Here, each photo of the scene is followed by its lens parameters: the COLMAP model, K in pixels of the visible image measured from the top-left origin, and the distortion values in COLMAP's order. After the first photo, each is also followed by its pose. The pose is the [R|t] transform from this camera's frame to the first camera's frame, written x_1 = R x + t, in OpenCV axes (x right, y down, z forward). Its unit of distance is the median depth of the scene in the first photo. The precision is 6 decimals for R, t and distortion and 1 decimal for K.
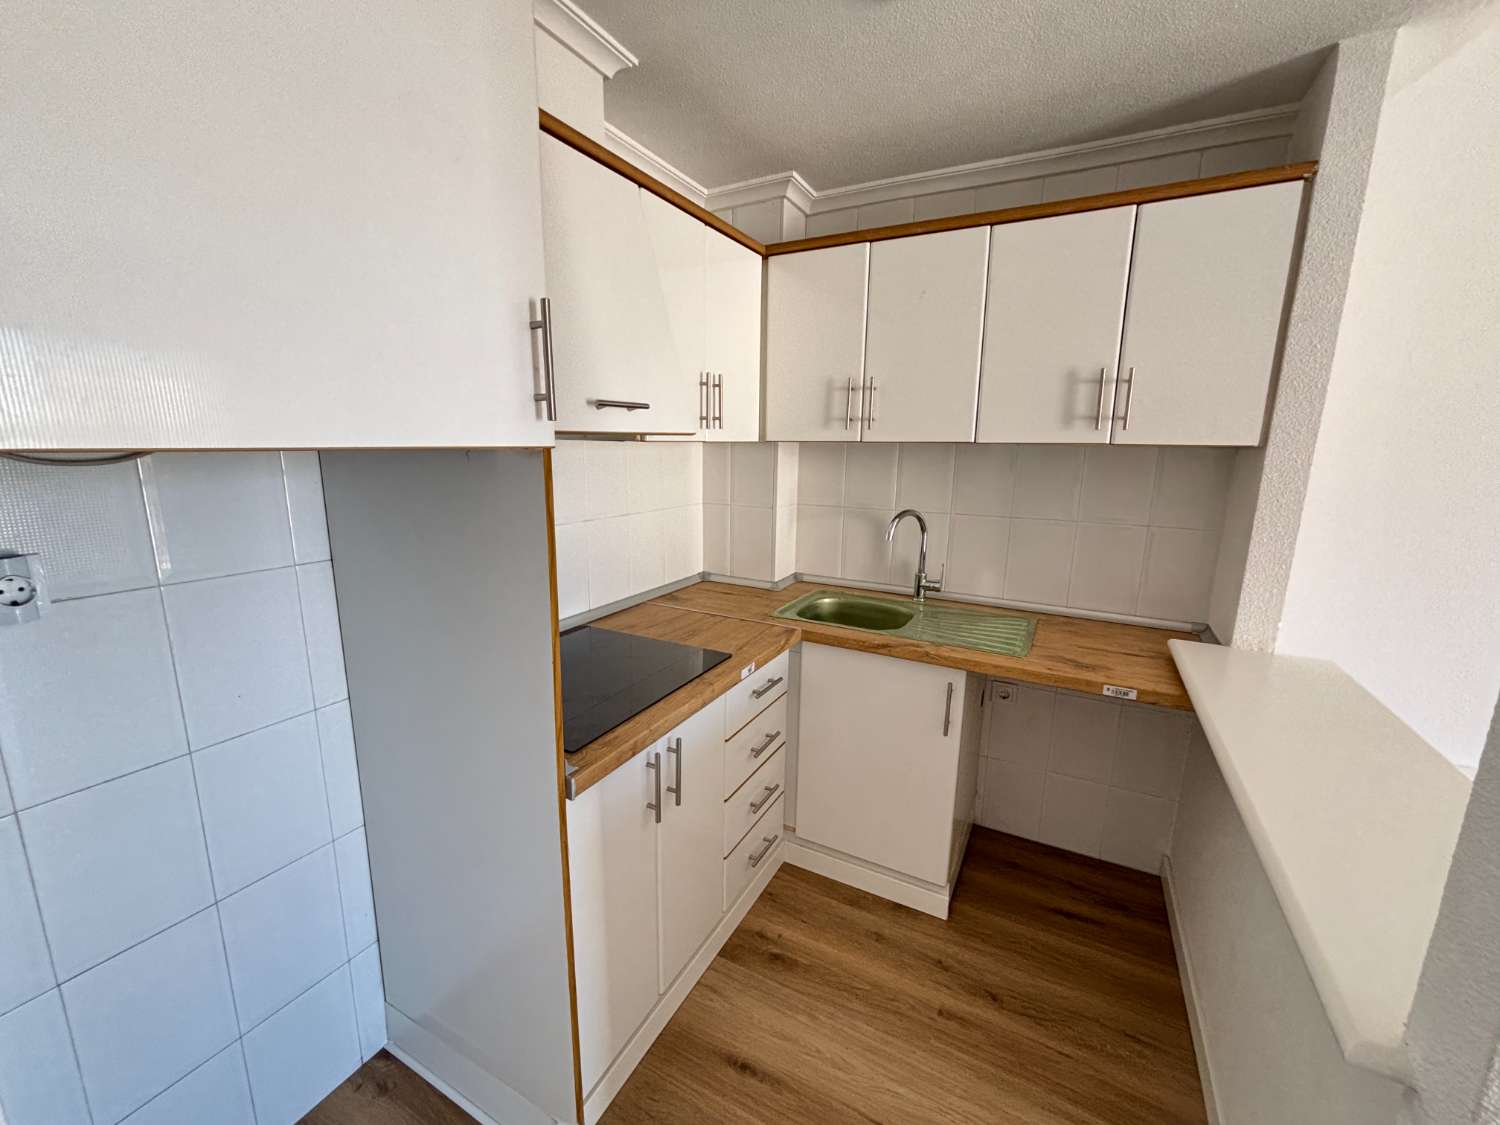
lens RADIAL K [[609.4, 0, 747.2], [0, 609.4, 562.1], [0, 0, 1]] dist [-0.005956, 0.002894]
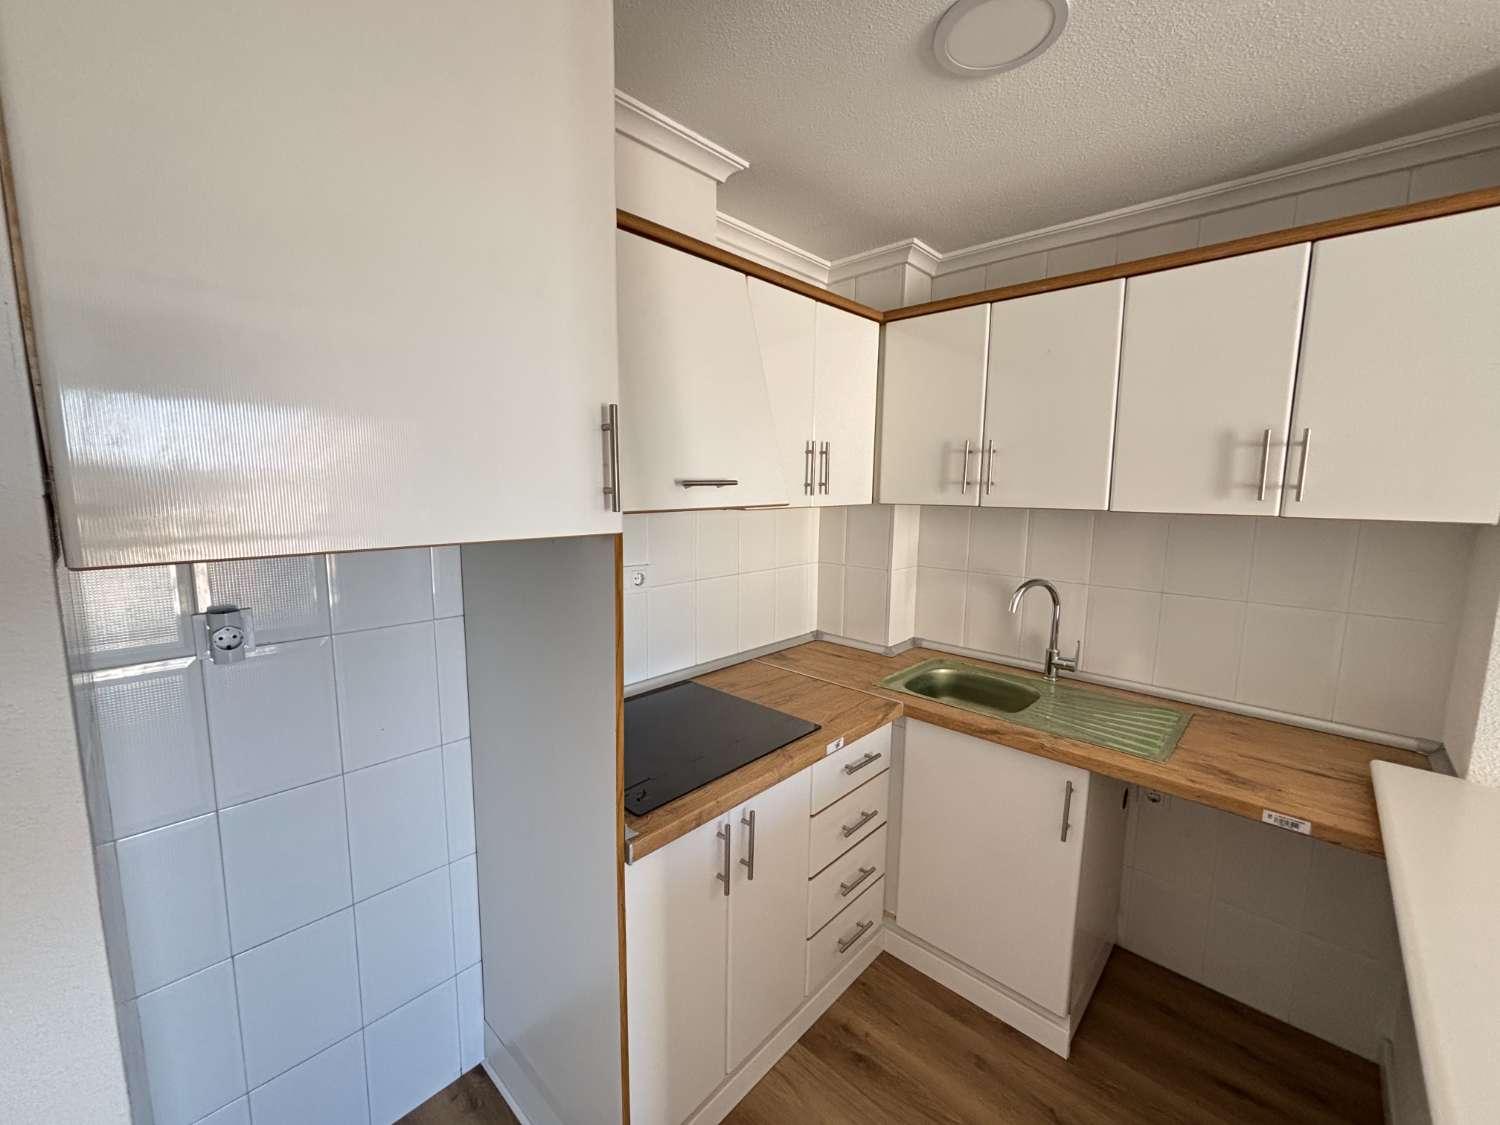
lens RADIAL K [[609.4, 0, 747.2], [0, 609.4, 562.1], [0, 0, 1]] dist [-0.005956, 0.002894]
pose [[0.967275, 0.030663, -0.251871, 0.091224], [-0.047665, 0.996957, -0.061679, -0.042347], [0.249213, 0.071666, 0.965793, 0.004454]]
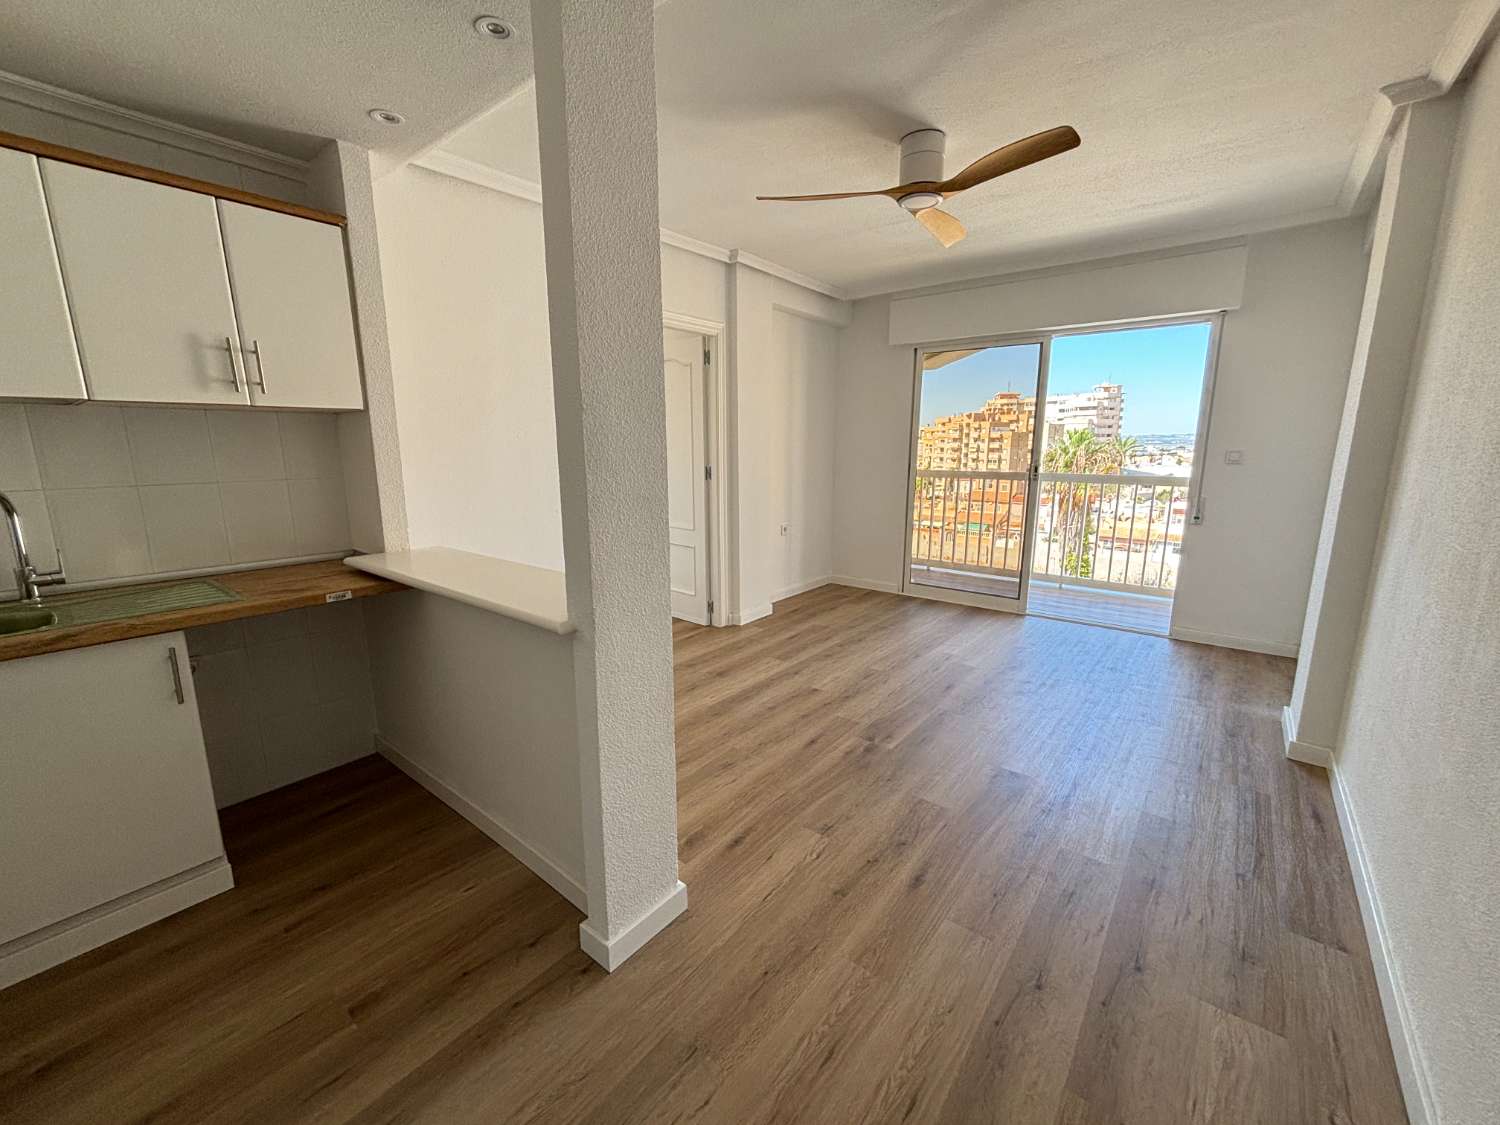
lens RADIAL K [[609.4, 0, 747.2], [0, 609.4, 562.1], [0, 0, 1]] dist [-0.005956, 0.002894]
pose [[0.182890, -0.199665, 0.962645, -0.392894], [0.200026, 0.966237, 0.162407, 0.091741], [-0.962570, 0.162851, 0.216653, -0.107714]]
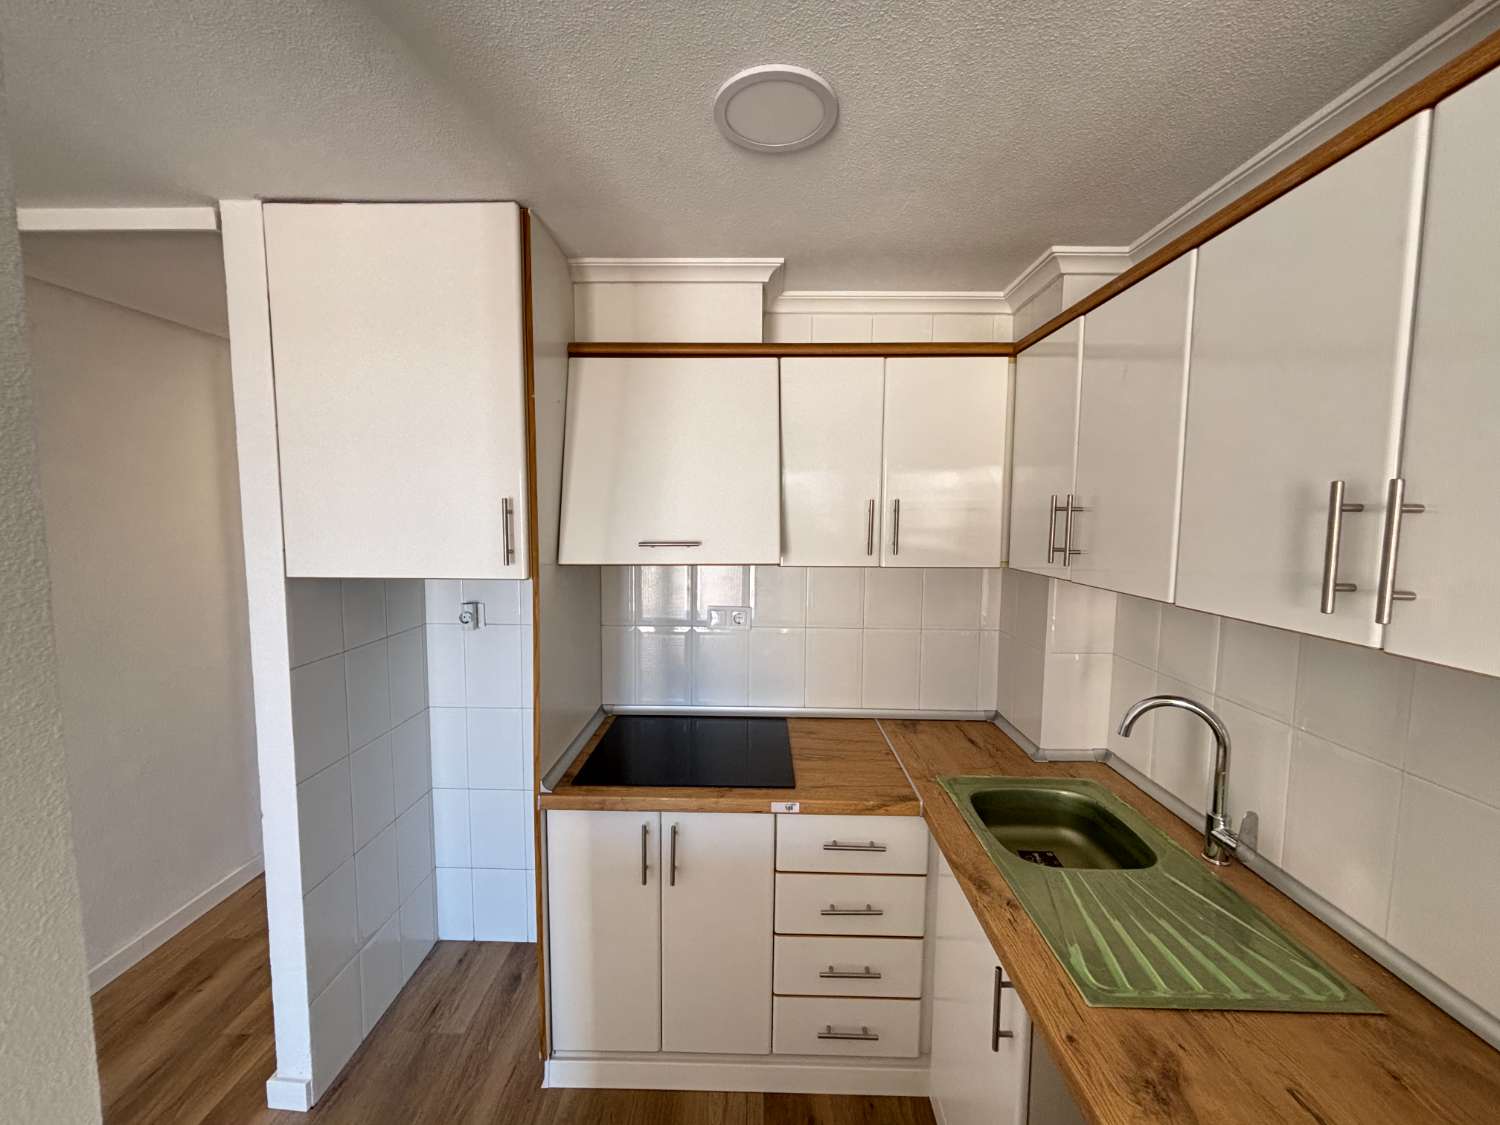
lens RADIAL K [[609.4, 0, 747.2], [0, 609.4, 562.1], [0, 0, 1]] dist [-0.005956, 0.002894]
pose [[0.459020, 0.065748, -0.885990, 0.731798], [-0.176891, 0.984054, -0.018620, -0.161289], [0.870638, 0.165270, 0.463331, 0.387812]]
